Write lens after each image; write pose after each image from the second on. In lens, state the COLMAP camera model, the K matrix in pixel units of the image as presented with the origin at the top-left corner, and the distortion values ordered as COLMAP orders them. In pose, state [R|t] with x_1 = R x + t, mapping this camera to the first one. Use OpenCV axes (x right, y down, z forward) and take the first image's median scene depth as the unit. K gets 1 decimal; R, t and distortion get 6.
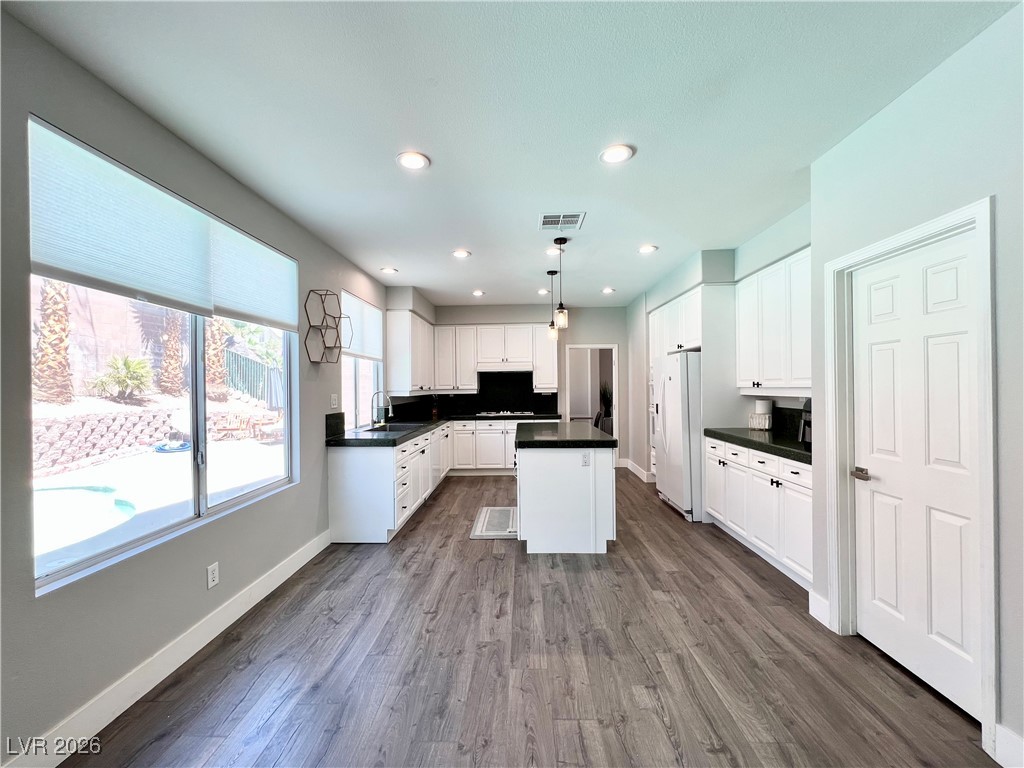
lens RADIAL K [[410.0, 0, 509.7], [0, 410.0, 385.9], [0, 0, 1]] dist [0.002958, -0.000141]
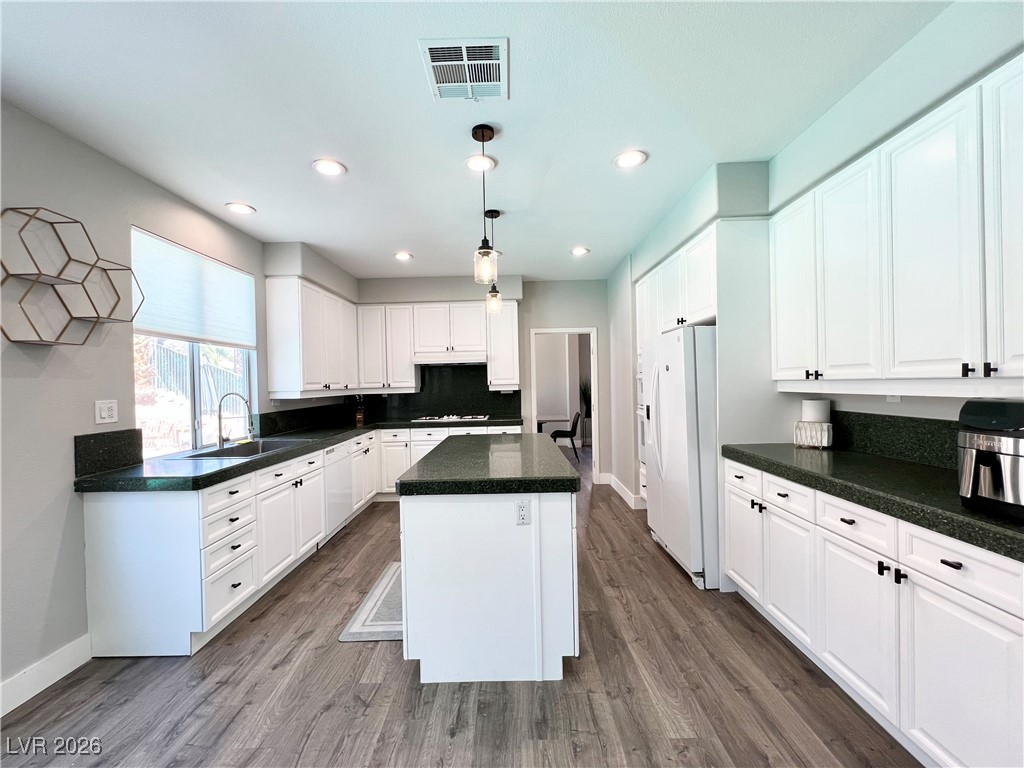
lens RADIAL K [[410.0, 0, 509.8], [0, 410.0, 385.2], [0, 0, 1]] dist [0.002958, -0.000141]
pose [[0.999597, -0.011793, 0.025809, 0.130656], [0.011623, 0.999910, 0.006738, 0.002277], [-0.025886, -0.006435, 0.999644, 0.376728]]
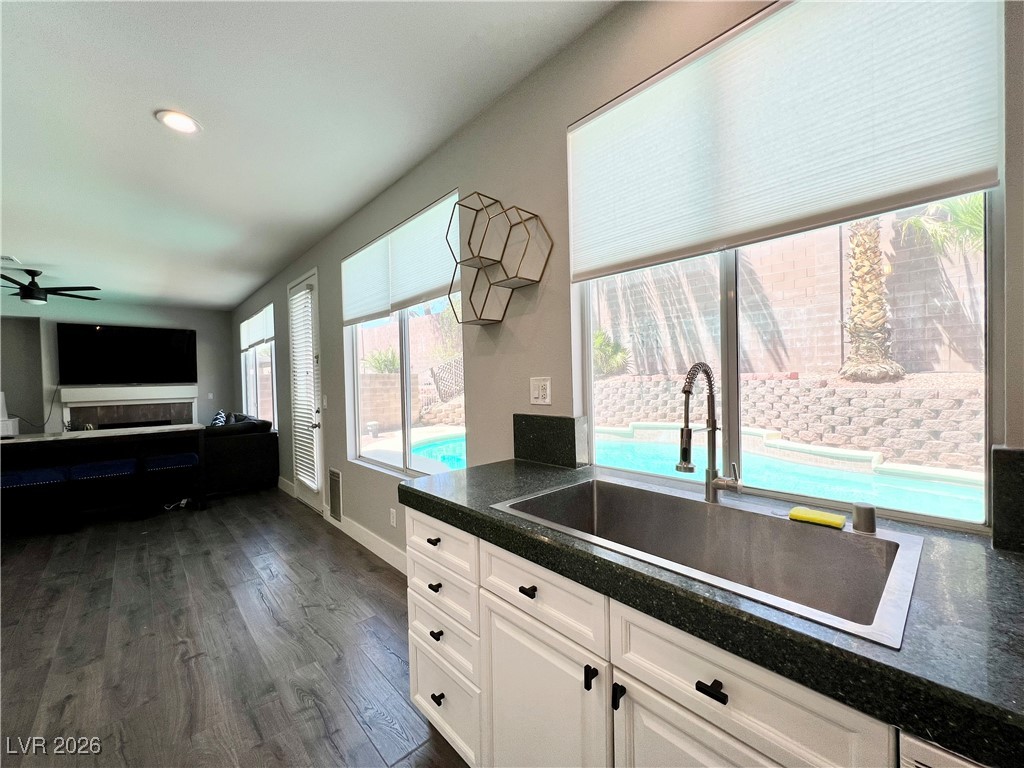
lens RADIAL K [[410.0, 0, 517.9], [0, 410.0, 387.9], [0, 0, 1]] dist [0.002958, -0.000141]
pose [[-0.709467, 0.040564, -0.703571, -0.104155], [0.030641, 0.999174, 0.026710, 0.025405], [0.704073, -0.002608, -0.710123, 2.131297]]
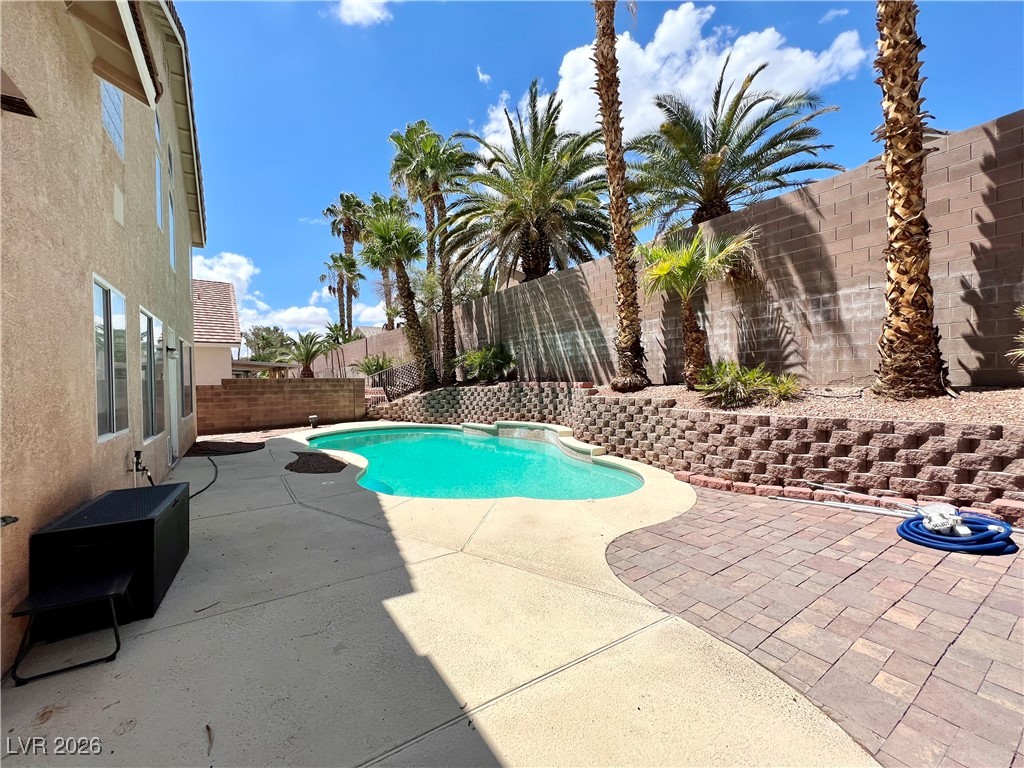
lens RADIAL K [[410.0, 0, 512.9], [0, 410.0, 384.7], [0, 0, 1]] dist [0.002958, -0.000141]
pose [[-0.818647, 0.022185, -0.573868, -0.344151], [0.018932, 0.999753, 0.011643, 0.023317], [0.573985, -0.001332, -0.818865, 2.647138]]
